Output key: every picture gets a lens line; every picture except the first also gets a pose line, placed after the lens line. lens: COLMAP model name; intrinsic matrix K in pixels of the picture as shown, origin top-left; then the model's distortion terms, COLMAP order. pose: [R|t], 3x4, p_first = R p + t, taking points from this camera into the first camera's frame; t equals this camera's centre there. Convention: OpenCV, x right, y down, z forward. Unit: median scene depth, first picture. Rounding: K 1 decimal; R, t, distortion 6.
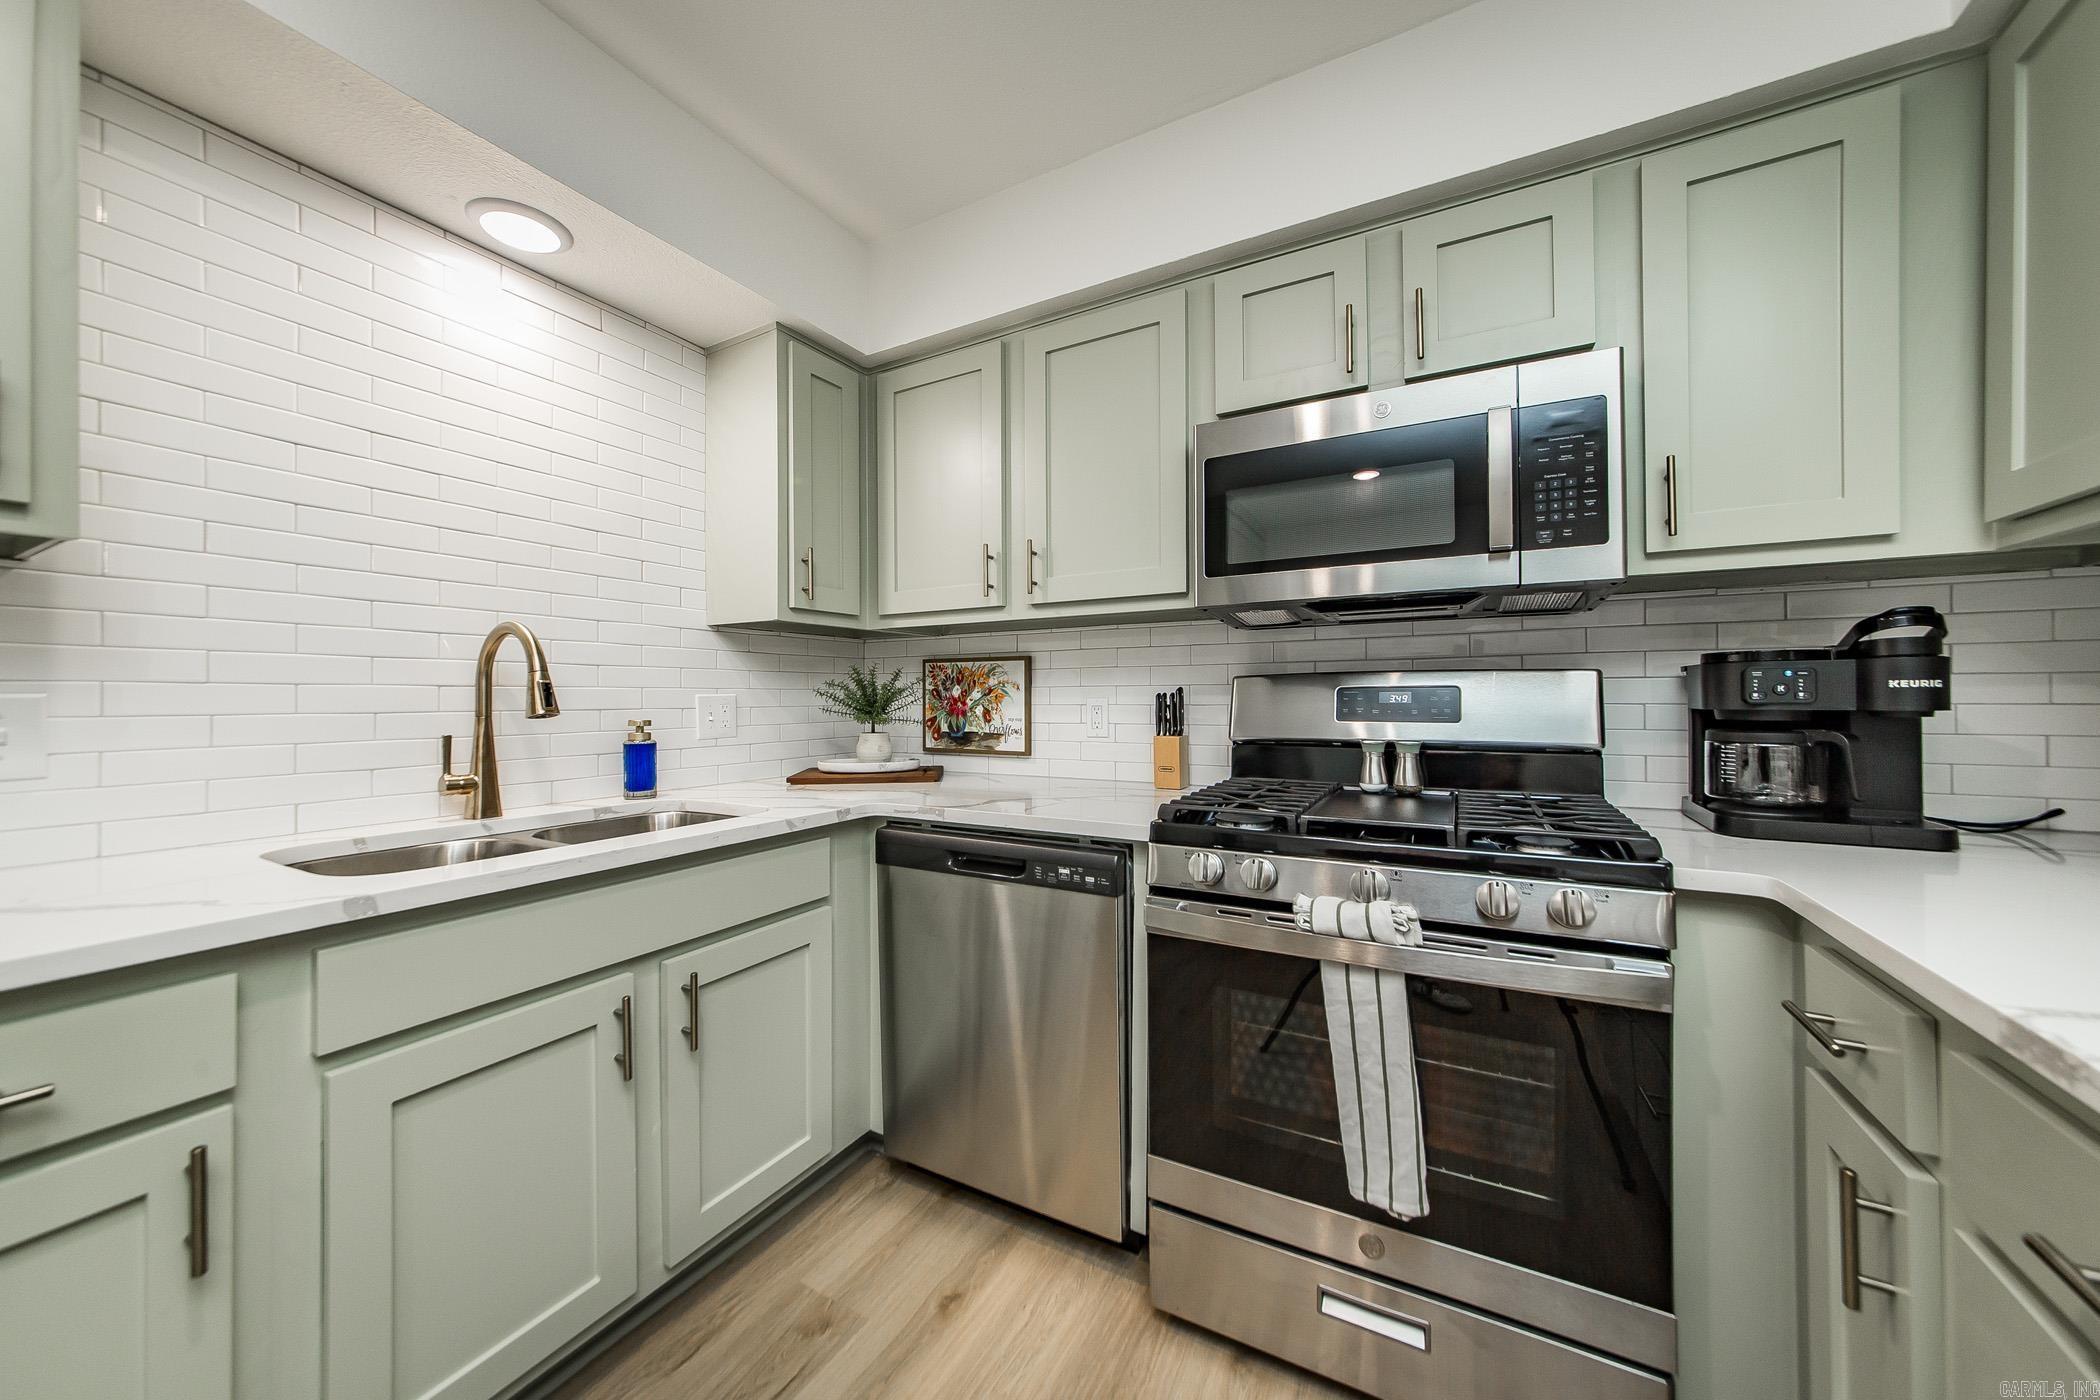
lens RADIAL K [[741.2, 0, 1046.9], [0, 741.2, 696.4], [0, 0, 1]] dist [-0.009016, 0.000134]
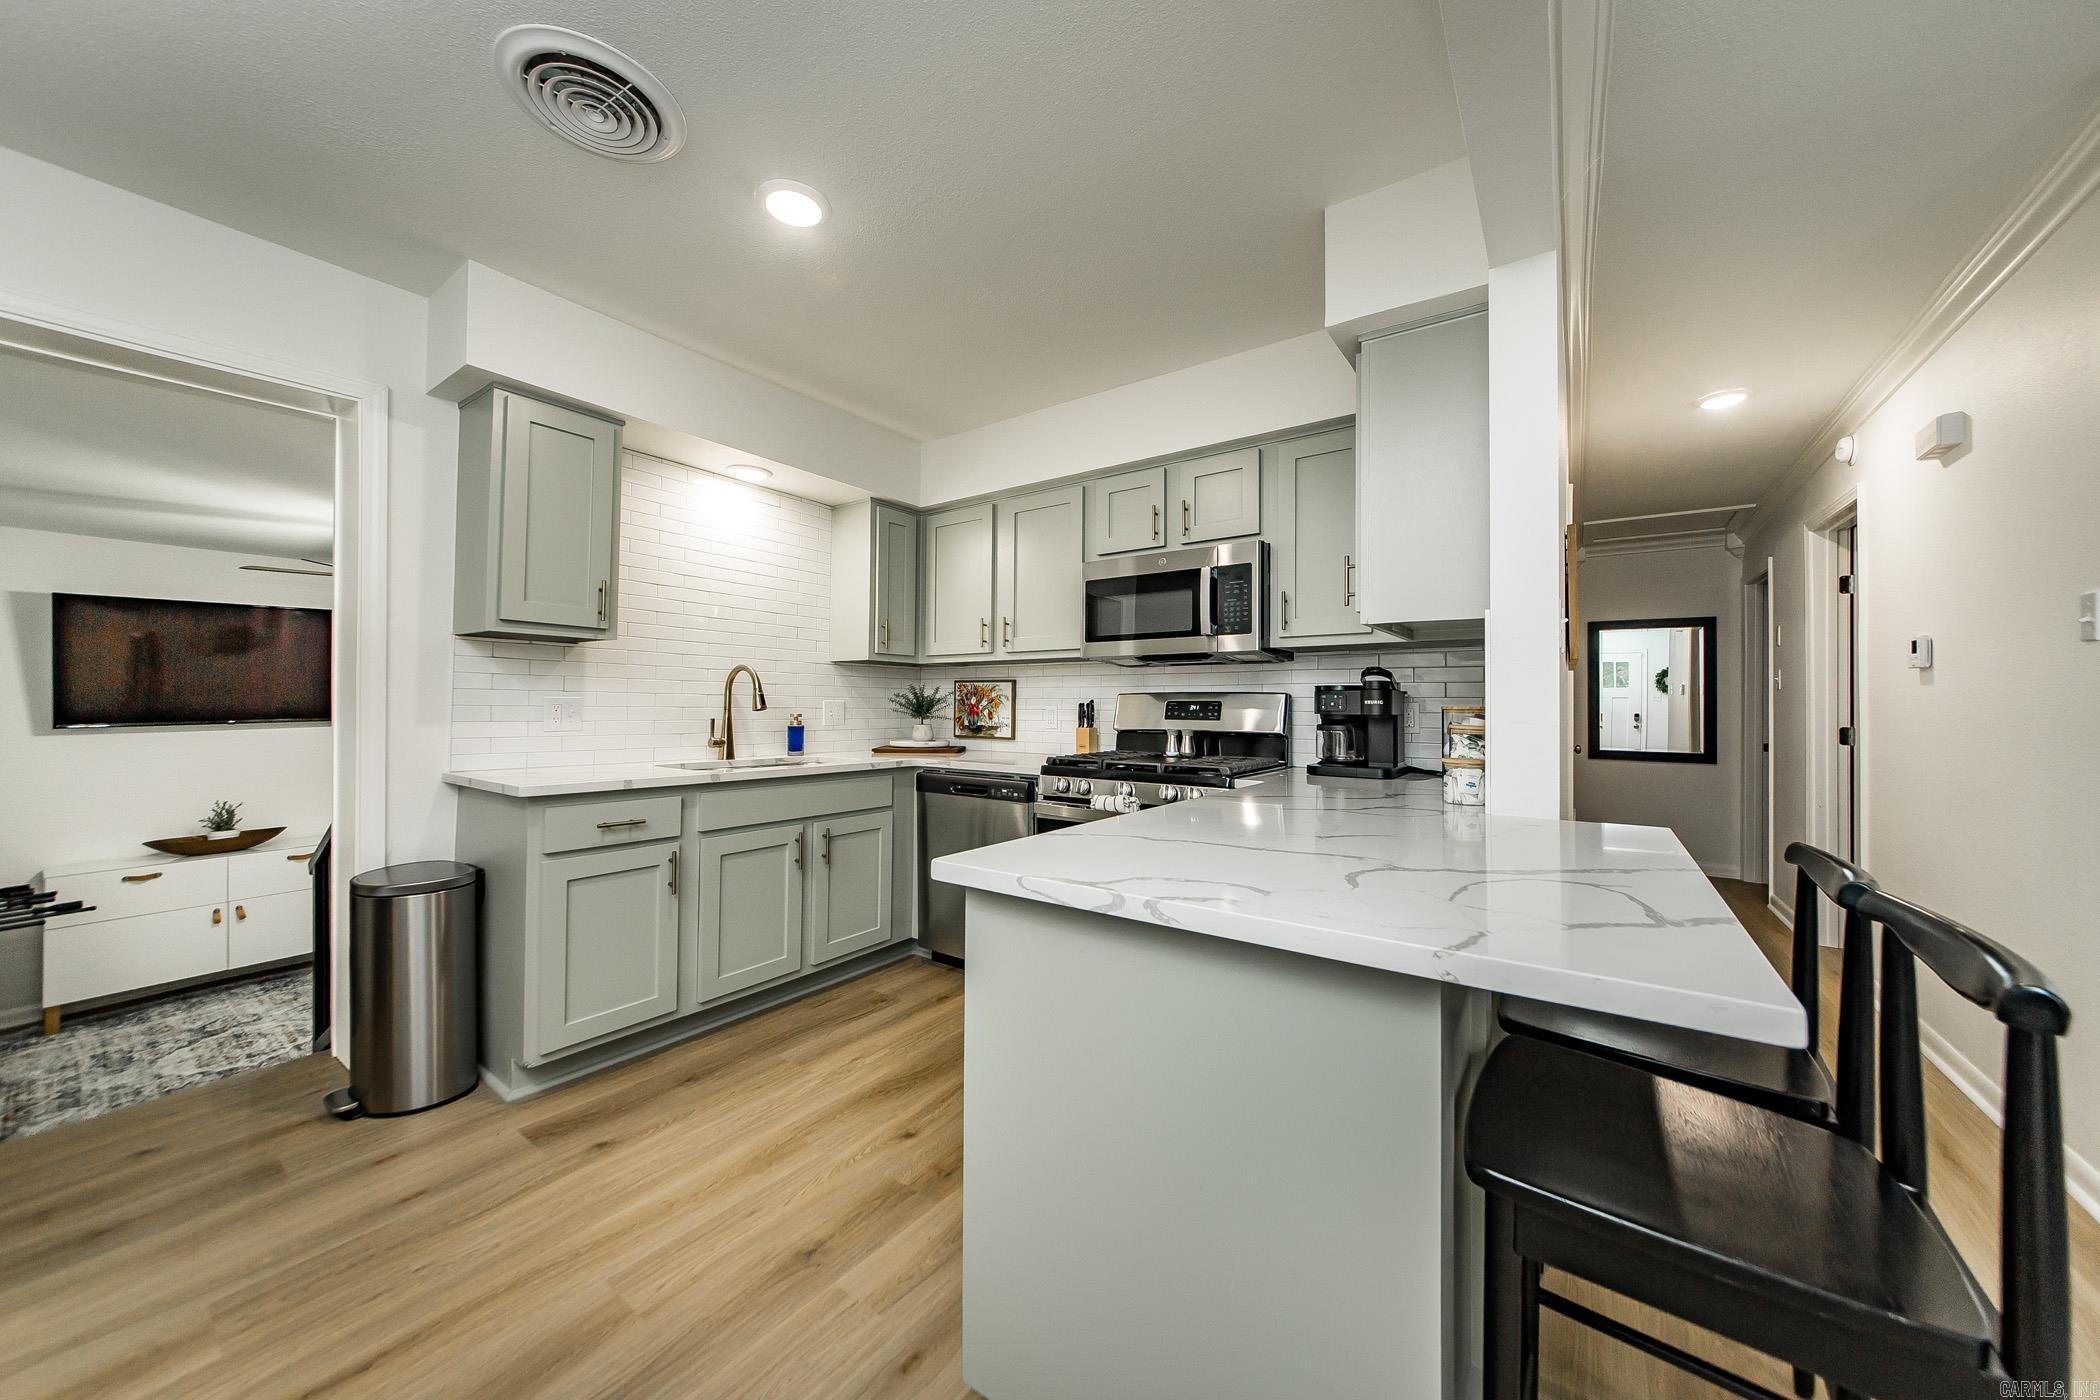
lens RADIAL K [[729.1, 0, 1046.9], [0, 729.1, 694.3], [0, 0, 1]] dist [0.000142, 0.000082]
pose [[0.993897, 0.012140, -0.109638, 0.280519], [-0.013980, 0.999774, -0.016030, 0.003828], [0.109418, 0.017465, 0.993842, -0.760911]]
